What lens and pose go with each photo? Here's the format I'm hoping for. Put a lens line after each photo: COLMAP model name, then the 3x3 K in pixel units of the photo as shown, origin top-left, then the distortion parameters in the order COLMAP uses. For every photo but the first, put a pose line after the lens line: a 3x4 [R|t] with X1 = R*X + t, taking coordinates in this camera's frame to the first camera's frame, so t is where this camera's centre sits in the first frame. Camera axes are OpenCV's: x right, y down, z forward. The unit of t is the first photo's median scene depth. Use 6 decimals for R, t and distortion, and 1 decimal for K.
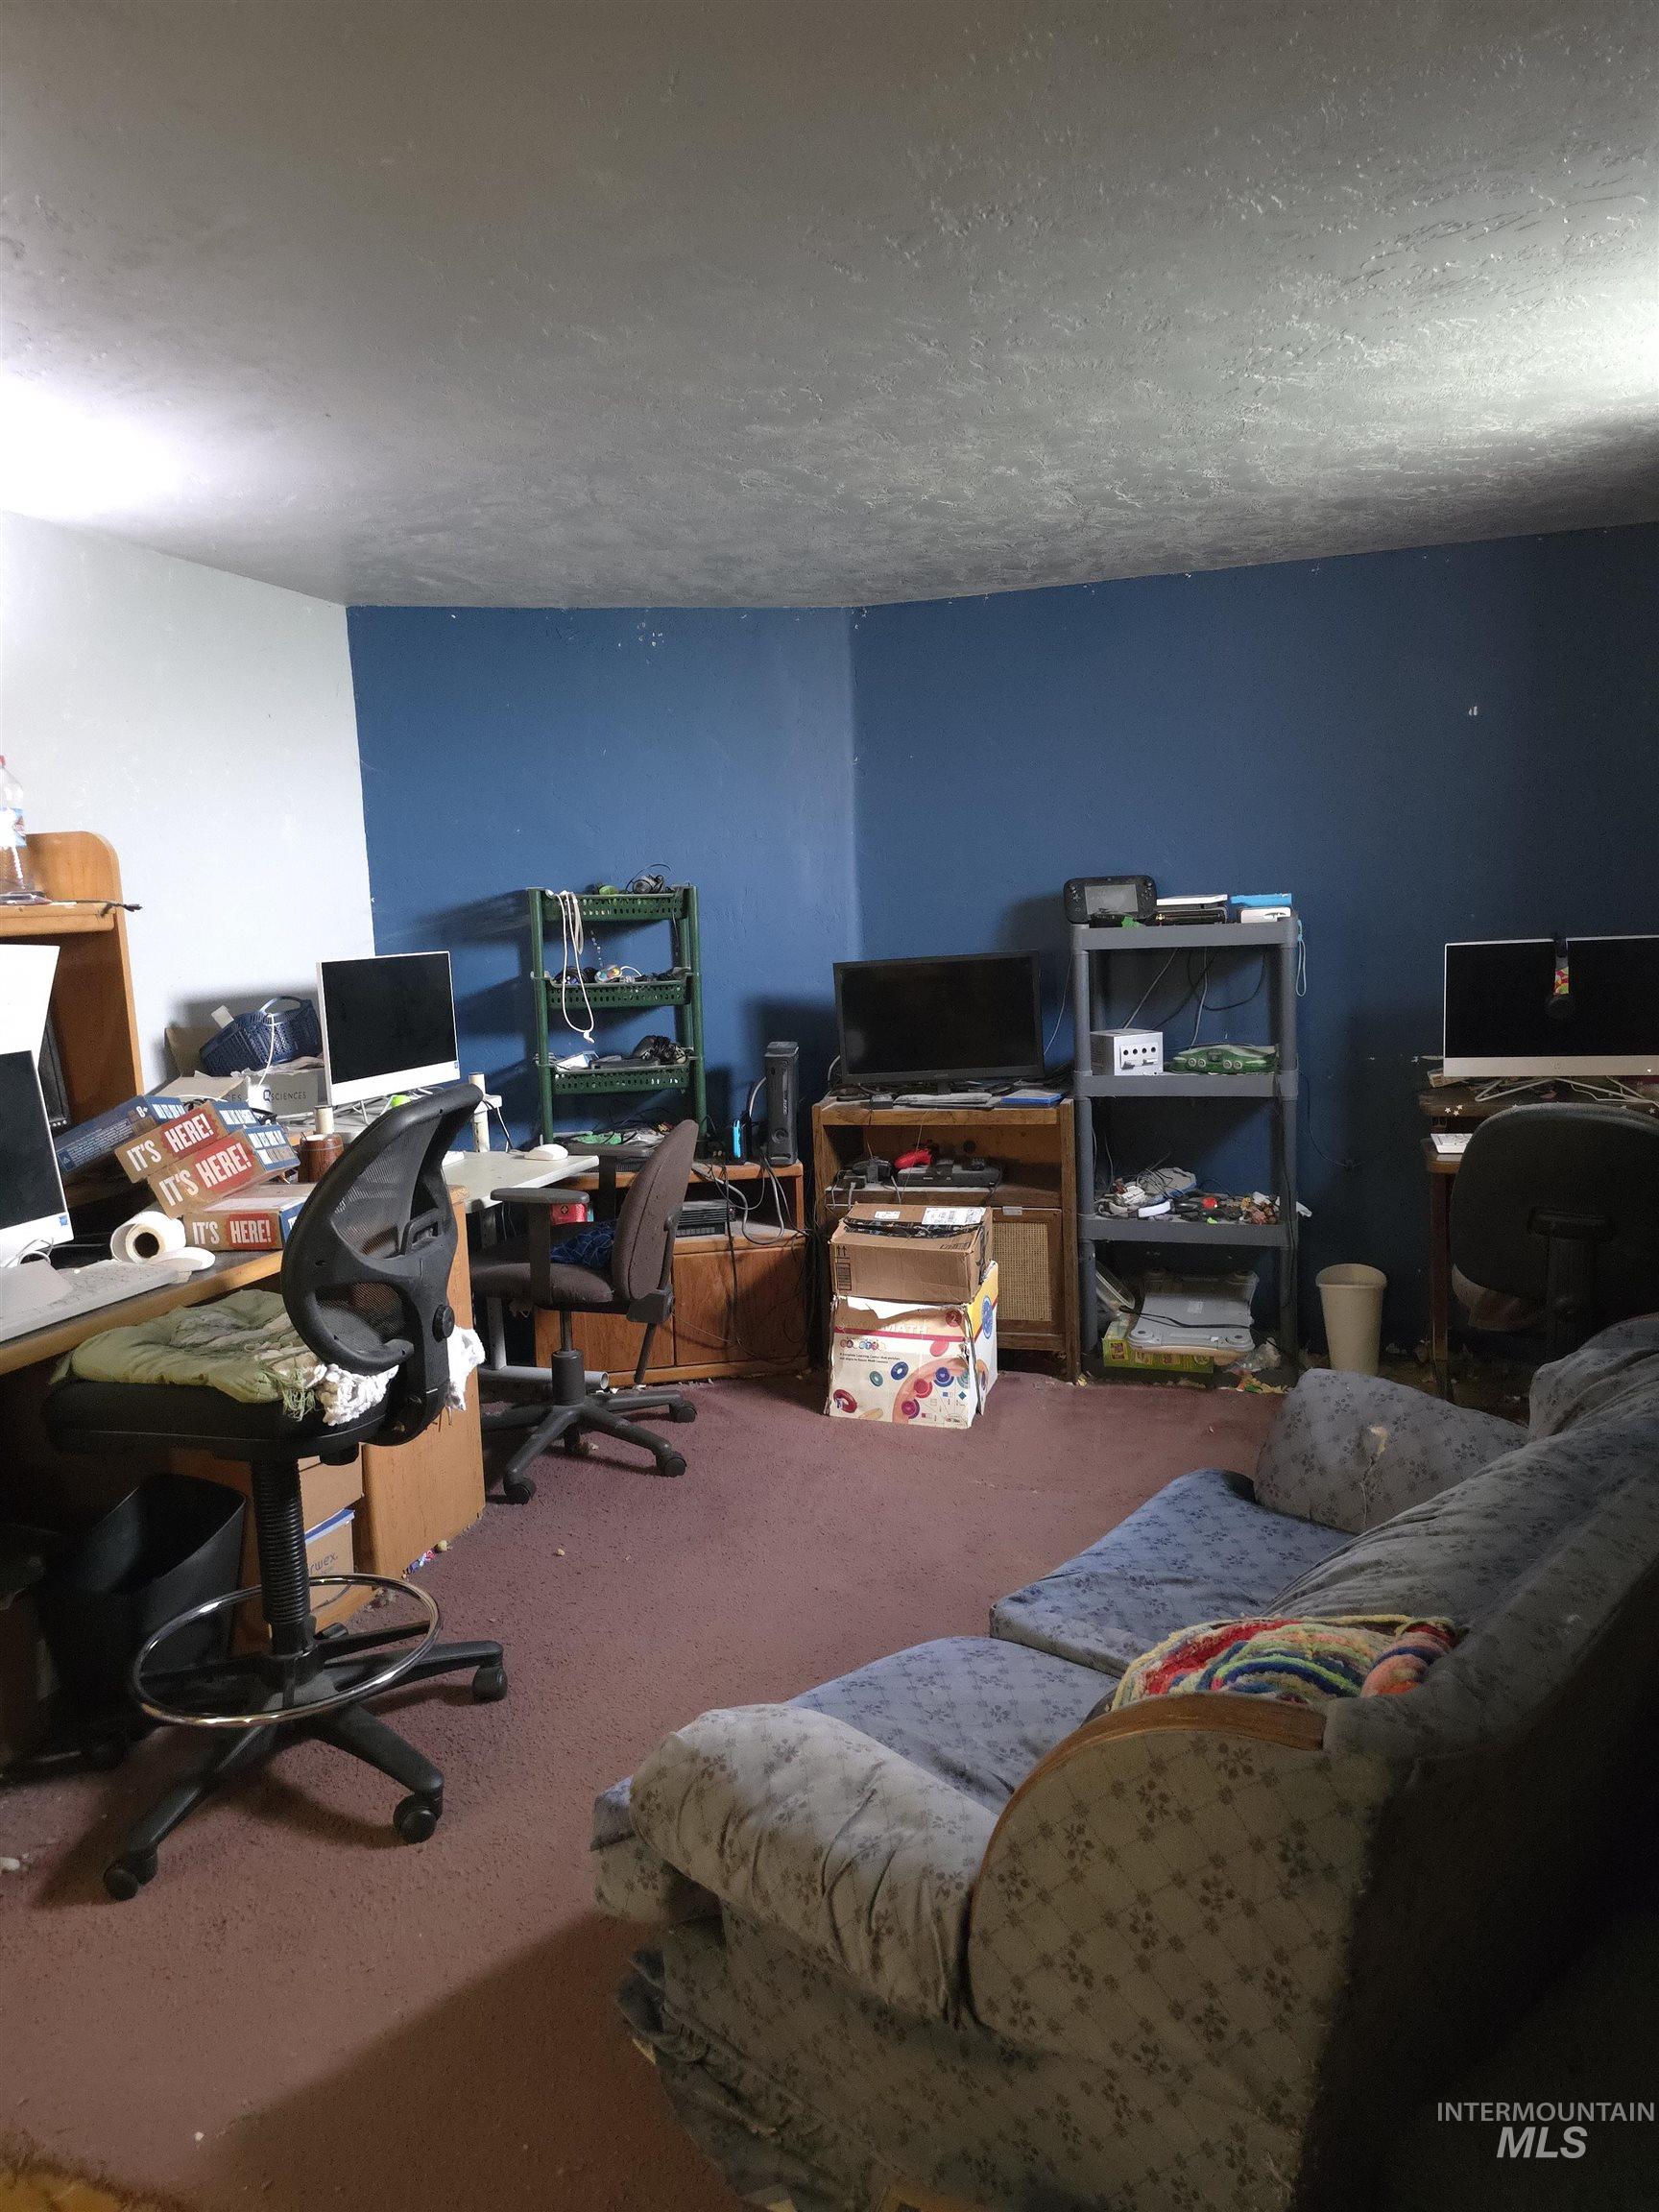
lens RADIAL K [[1496.3, 0, 815.3], [0, 1496.3, 1112.7], [0, 0, 1]] dist [0.063677, -0.059183]
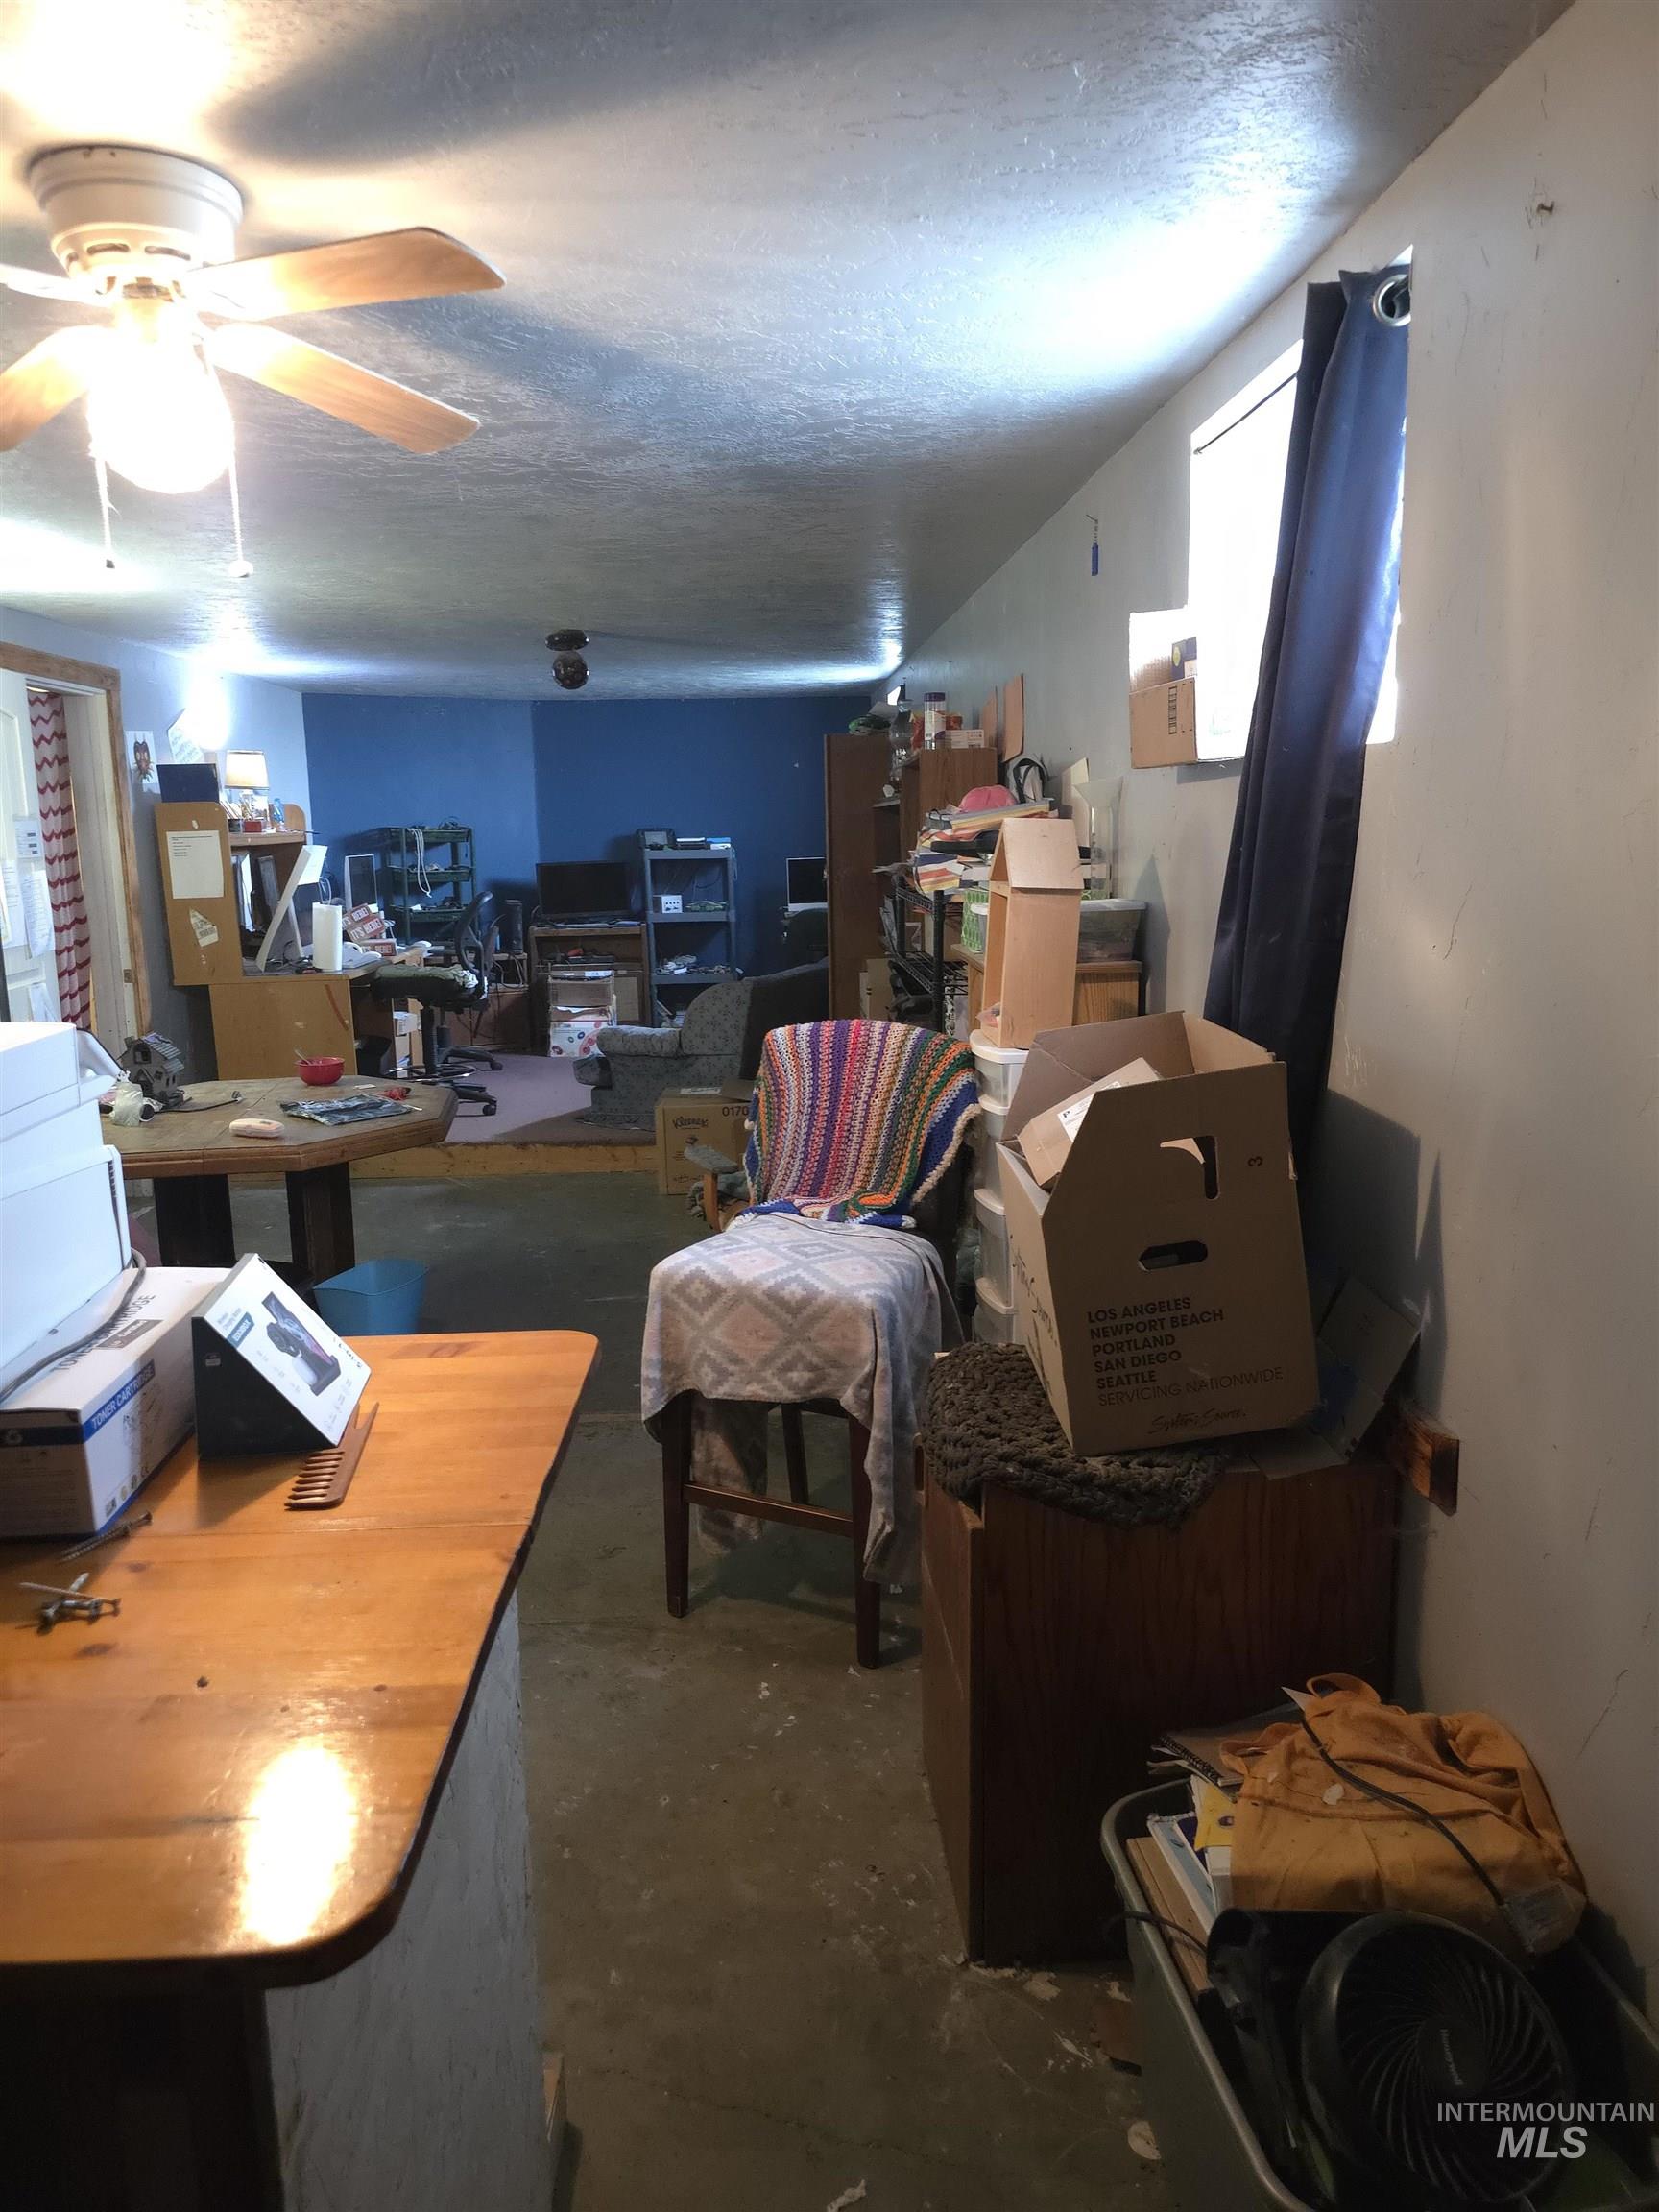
lens RADIAL K [[1496.3, 0, 835.0], [0, 1496.3, 1111.0], [0, 0, 1]] dist [0.063677, -0.059183]
pose [[0.929977, -0.045094, 0.364842, -0.421229], [0.031211, 0.998550, 0.043863, 0.190054], [-0.366291, -0.029404, 0.930036, -1.298992]]
